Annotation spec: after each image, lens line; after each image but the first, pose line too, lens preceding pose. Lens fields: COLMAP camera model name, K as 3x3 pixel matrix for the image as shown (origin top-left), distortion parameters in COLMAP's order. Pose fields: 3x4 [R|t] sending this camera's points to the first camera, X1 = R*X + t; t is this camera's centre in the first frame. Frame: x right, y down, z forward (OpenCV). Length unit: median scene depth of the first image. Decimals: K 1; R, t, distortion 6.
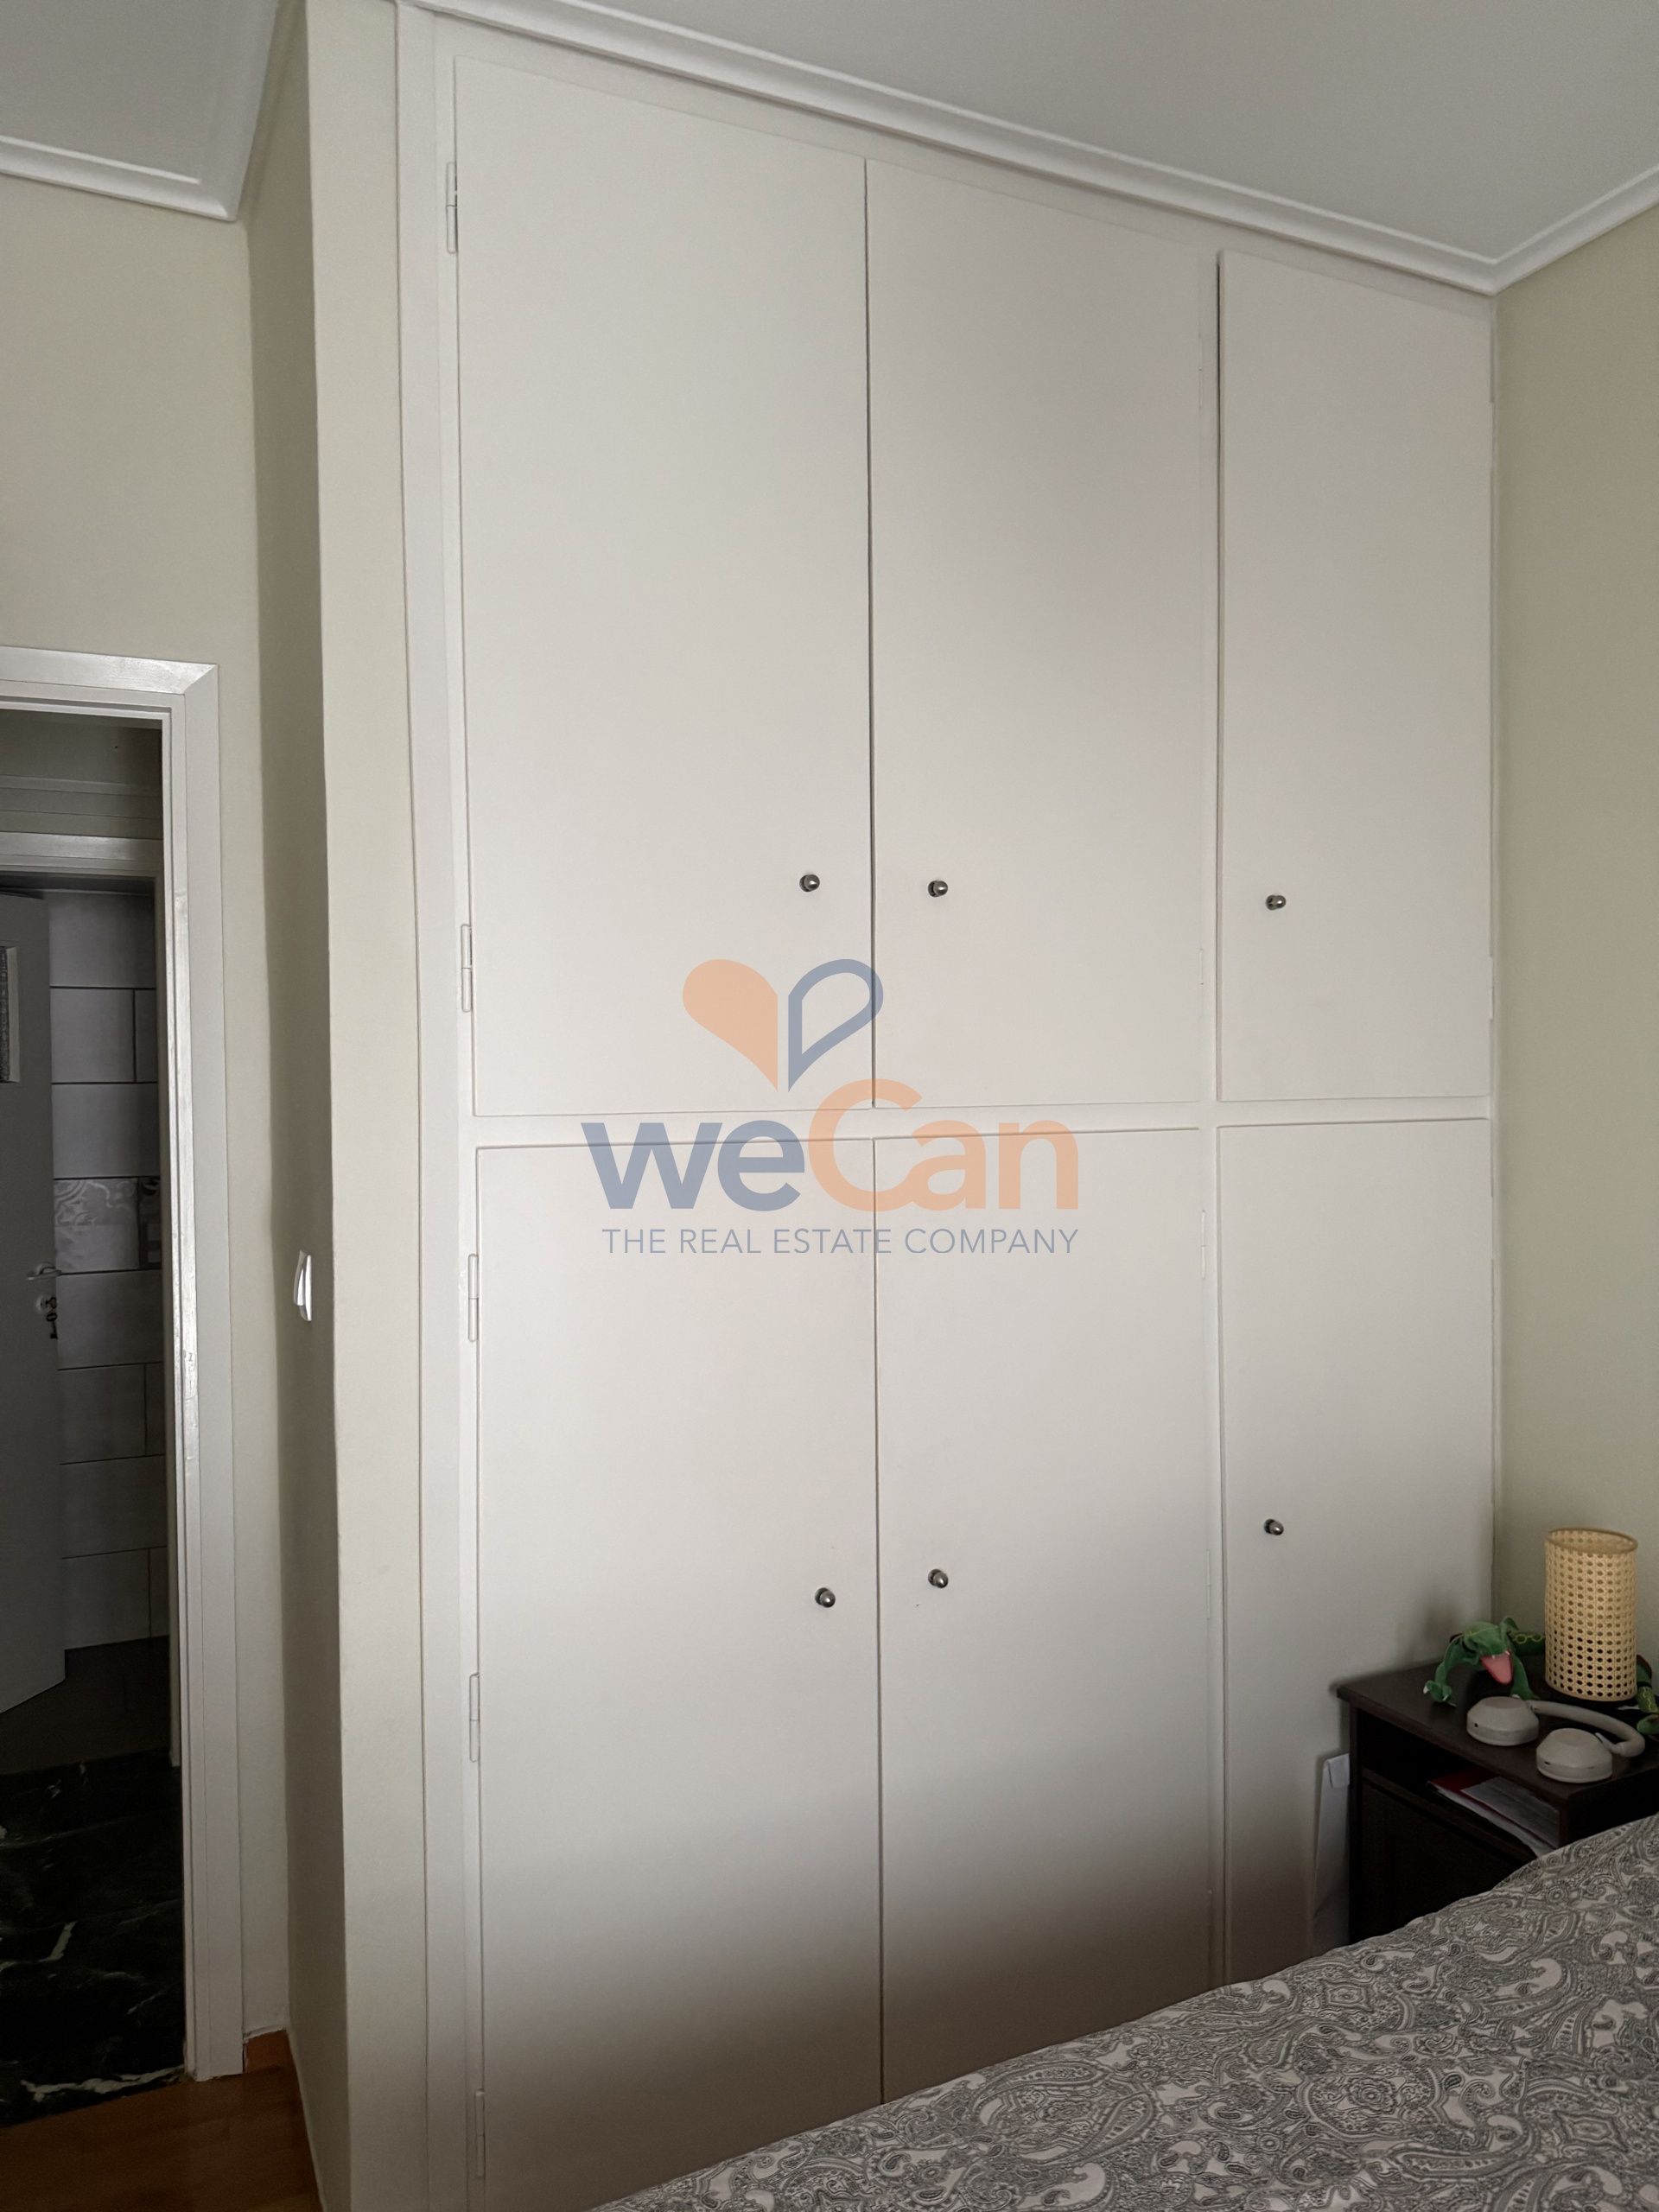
lens RADIAL K [[1575.1, 0, 819.6], [0, 1575.1, 1116.3], [0, 0, 1]] dist [-0.002231, -0.018523]
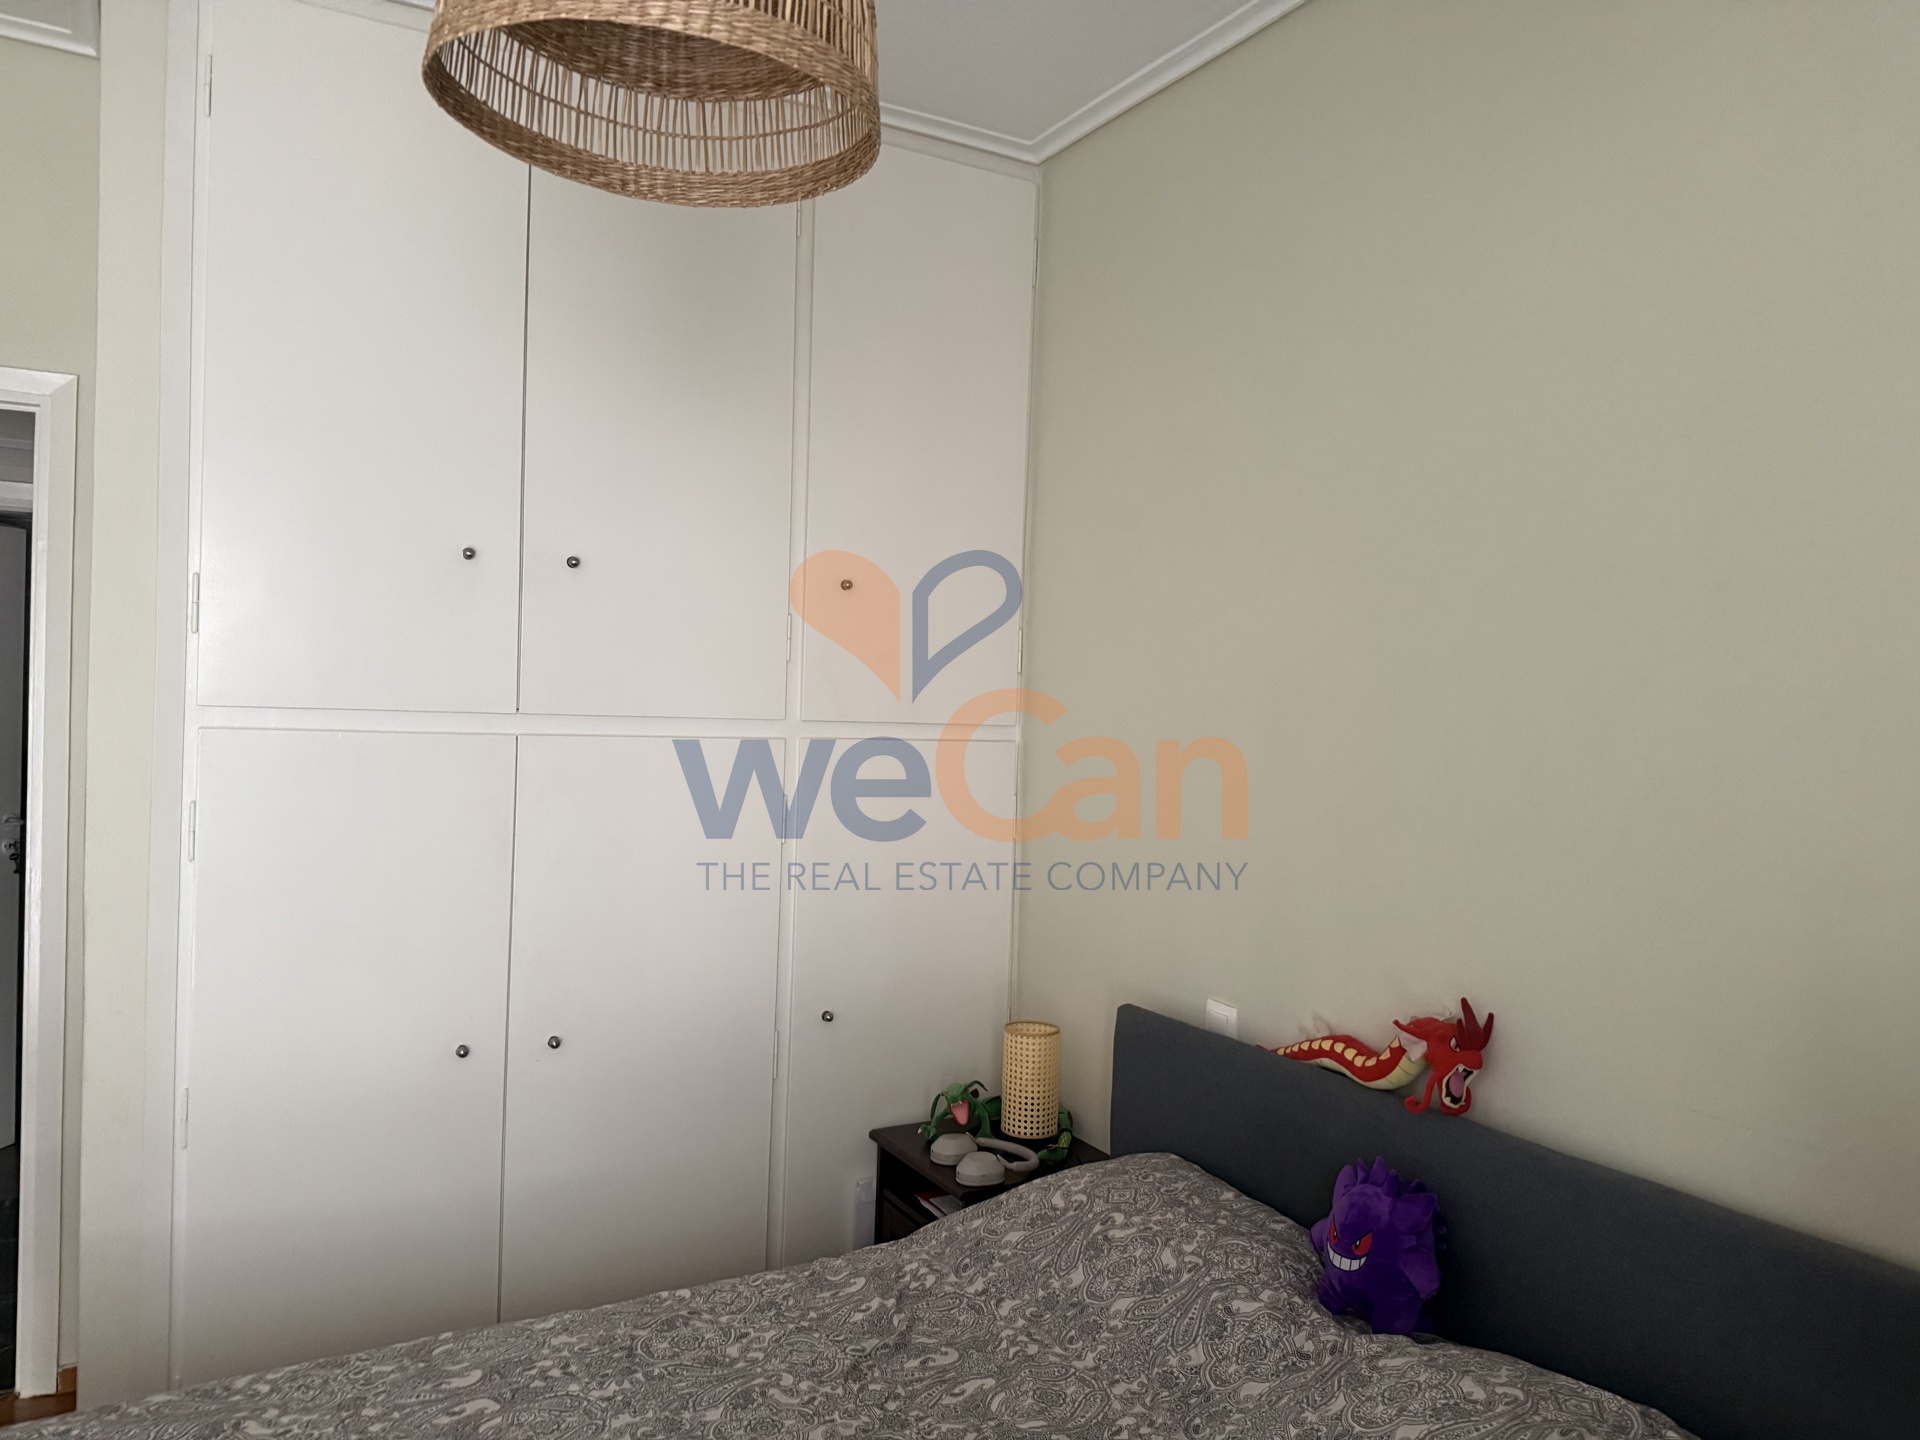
lens RADIAL K [[1353.5, 0, 960.0], [0, 1353.5, 720.0], [0, 0, 1]] dist [0.149183, -0.297865]
pose [[0.994994, 0.045116, 0.089171, 0.319224], [-0.044456, 0.998967, -0.009375, -0.003486], [-0.089502, 0.005364, 0.995972, -0.283599]]
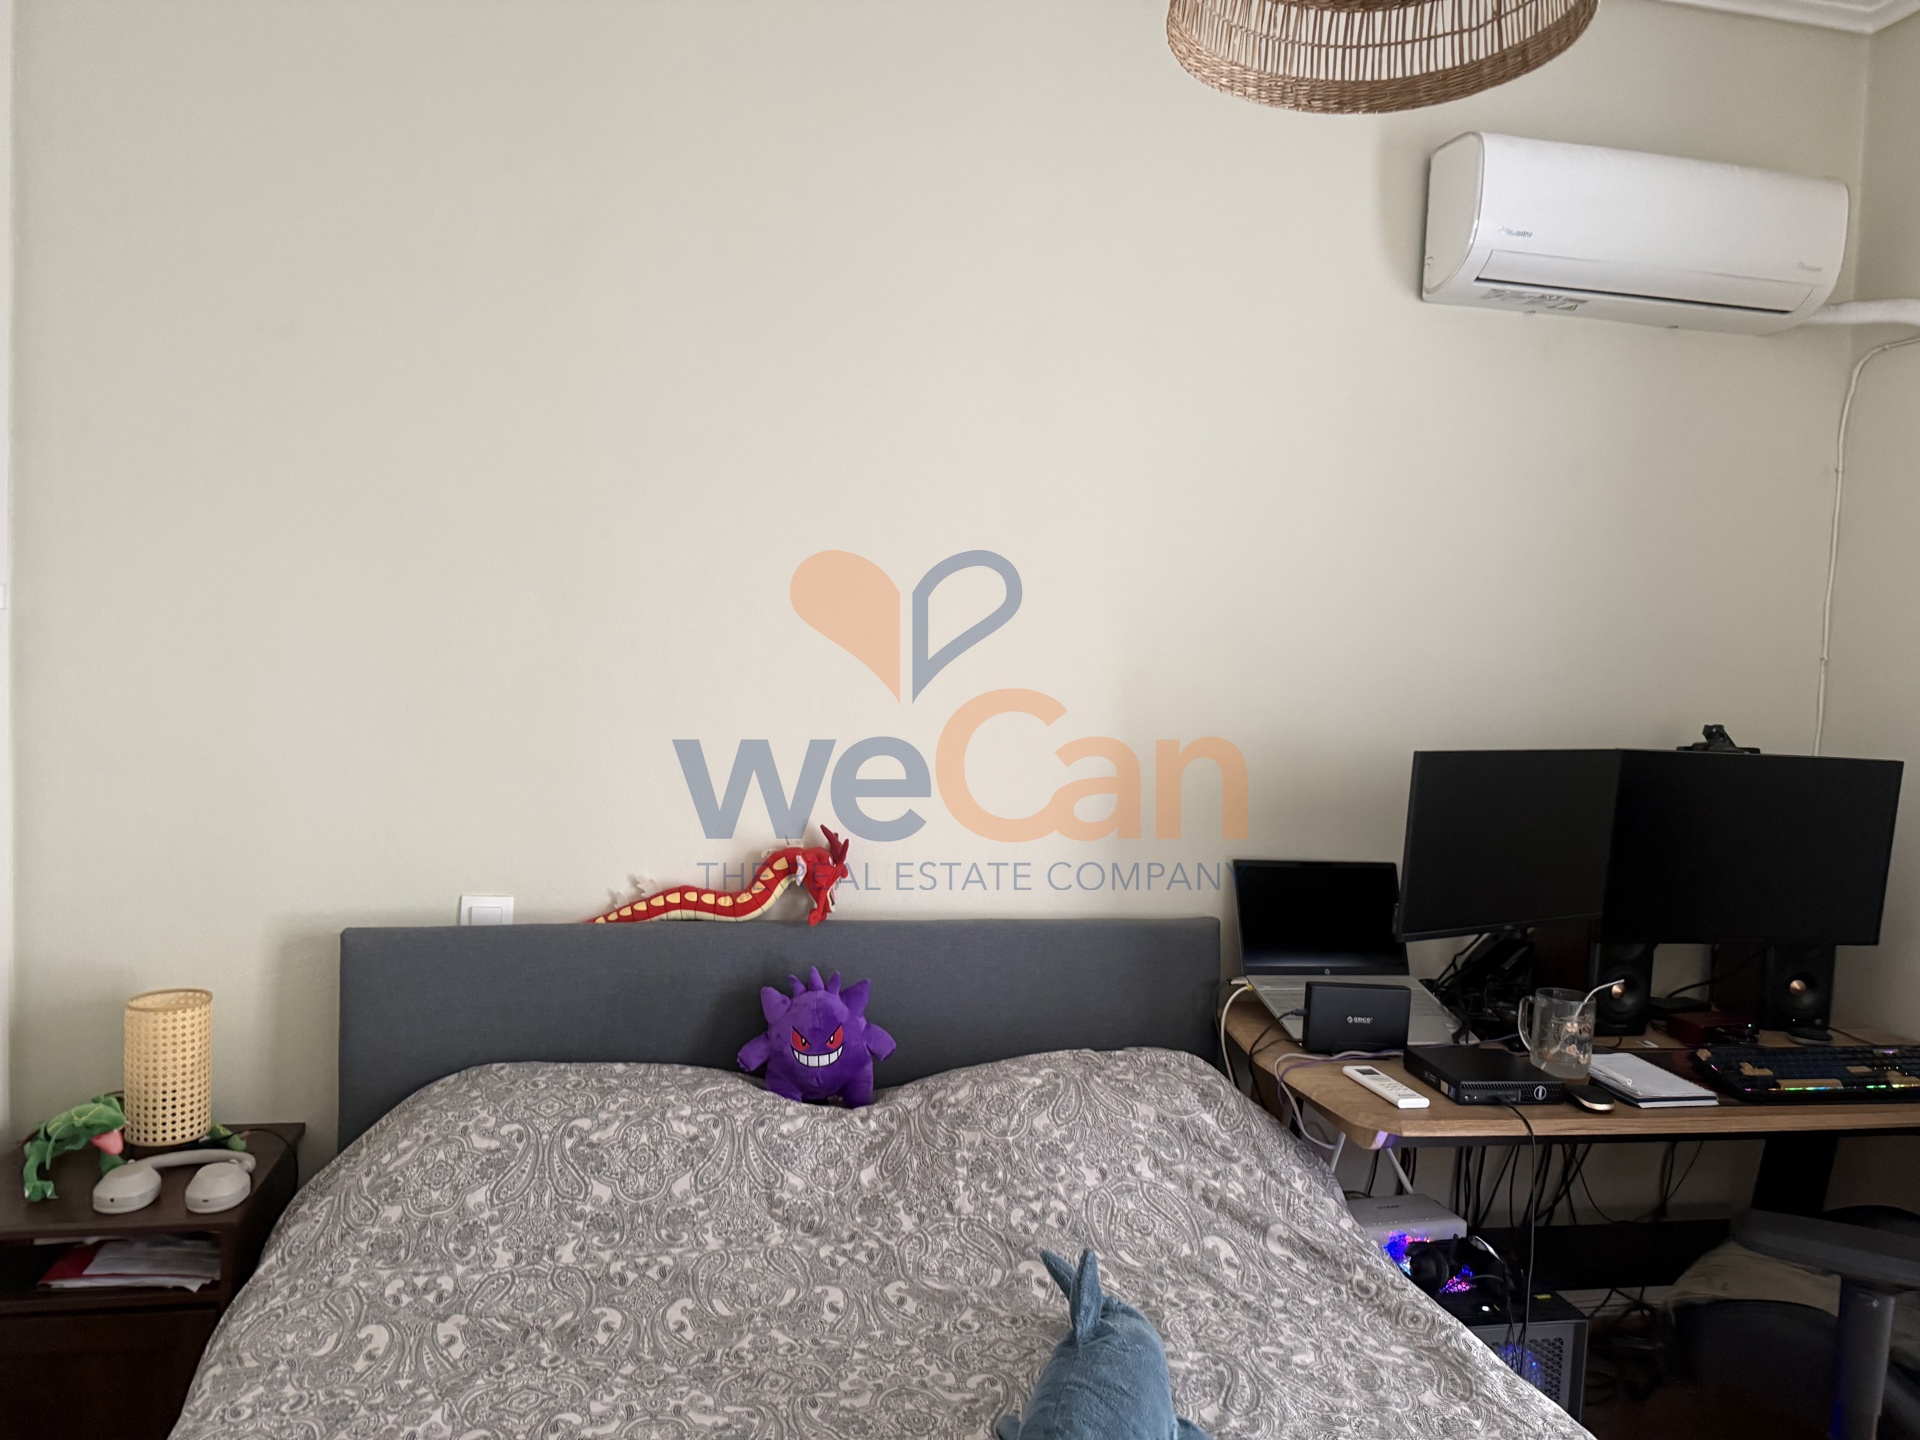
lens RADIAL K [[1367.2, 0, 960.0], [0, 1367.2, 720.0], [0, 0, 1]] dist [-0.002231, -0.018523]
pose [[0.234278, -0.047396, 0.971014, -0.309926], [-0.012222, 0.998588, 0.051691, 0.018407], [-0.972093, -0.023978, 0.233368, 0.259116]]
